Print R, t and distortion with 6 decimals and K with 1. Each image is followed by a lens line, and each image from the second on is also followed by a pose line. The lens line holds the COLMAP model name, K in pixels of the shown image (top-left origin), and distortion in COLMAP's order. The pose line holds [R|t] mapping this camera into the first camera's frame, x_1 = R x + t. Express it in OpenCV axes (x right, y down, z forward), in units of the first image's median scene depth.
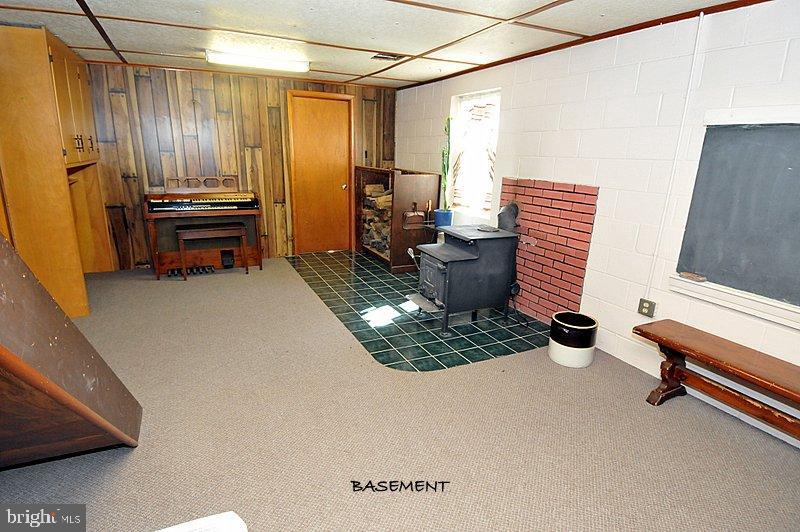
lens RADIAL K [[411.6, 0, 396.4], [0, 411.6, 260.4], [0, 0, 1]] dist [0.010492, -0.010356]
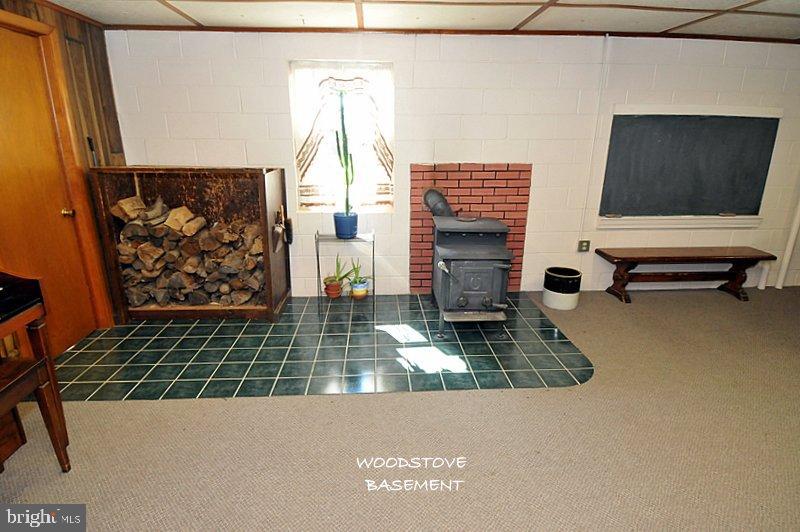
lens RADIAL K [[411.6, 0, 397.7], [0, 411.6, 271.6], [0, 0, 1]] dist [0.010492, -0.010356]
pose [[0.405617, -0.307349, 0.860820, -0.680492], [0.241959, 0.944280, 0.223137, -0.207227], [-0.881437, 0.117775, 0.457382, 0.706109]]
